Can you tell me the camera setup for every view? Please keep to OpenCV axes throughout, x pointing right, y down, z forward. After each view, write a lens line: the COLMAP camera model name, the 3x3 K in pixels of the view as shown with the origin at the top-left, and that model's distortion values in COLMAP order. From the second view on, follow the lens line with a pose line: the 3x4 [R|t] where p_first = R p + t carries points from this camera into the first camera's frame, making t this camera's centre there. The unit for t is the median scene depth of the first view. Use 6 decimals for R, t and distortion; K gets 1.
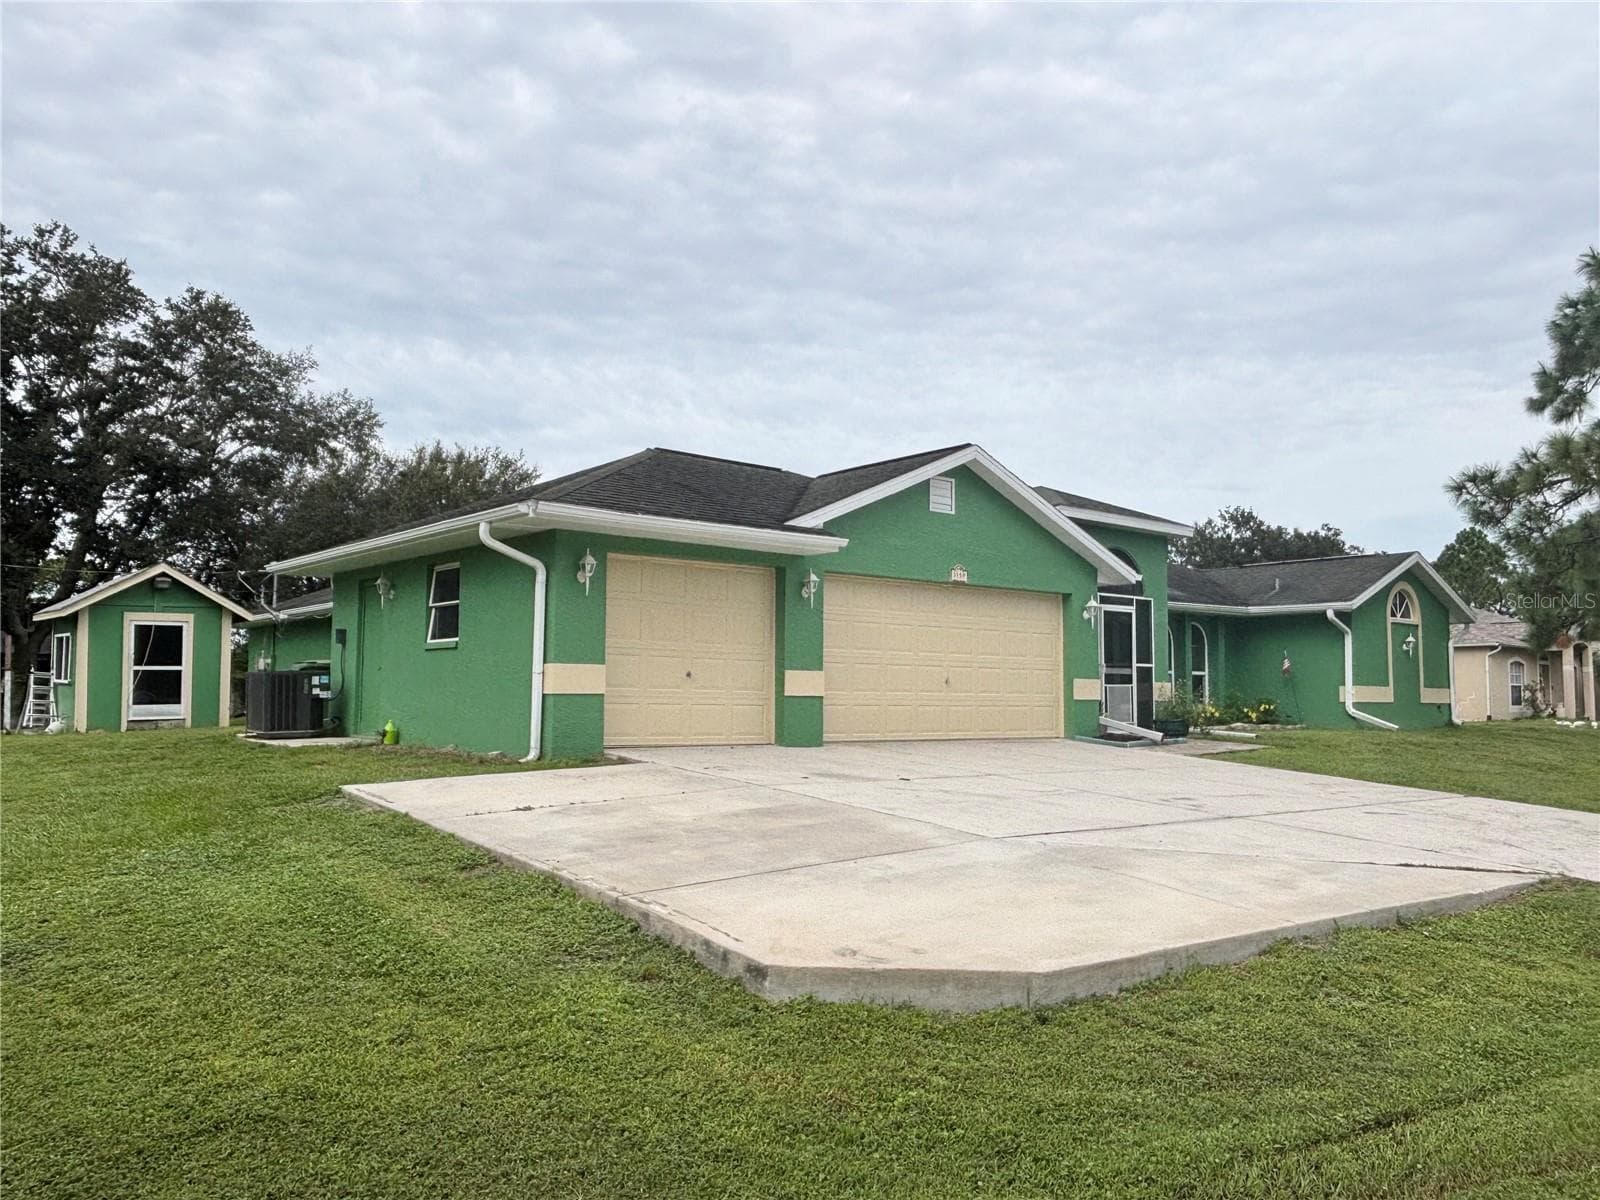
lens RADIAL K [[1202.5, 0, 796.3], [0, 1202.5, 616.4], [0, 0, 1]] dist [0.053325, -0.082481]
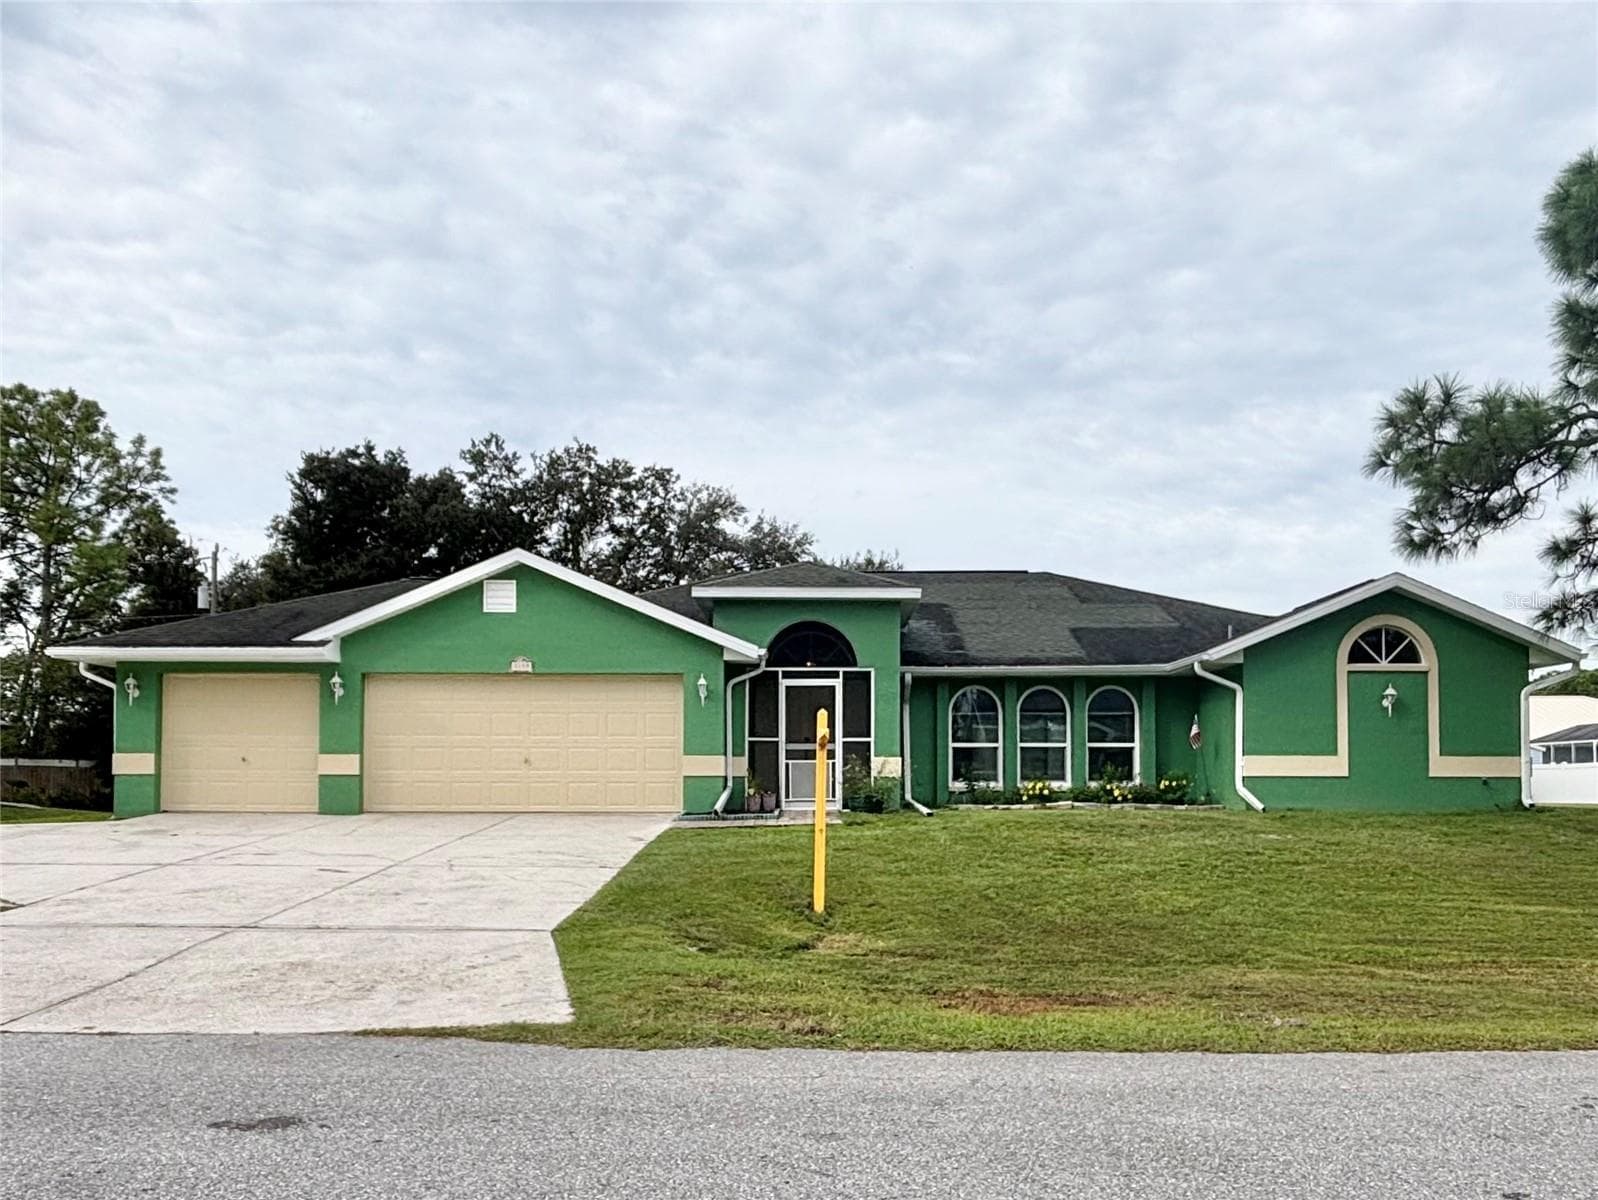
lens RADIAL K [[1297.0, 0, 814.1], [0, 1297.0, 744.3], [0, 0, 1]] dist [0.052896, -0.043990]
pose [[0.768136, -0.030538, -0.639559, 0.921095], [0.047735, 0.998814, 0.009639, 0.032818], [0.638505, -0.037934, 0.768682, 0.195107]]
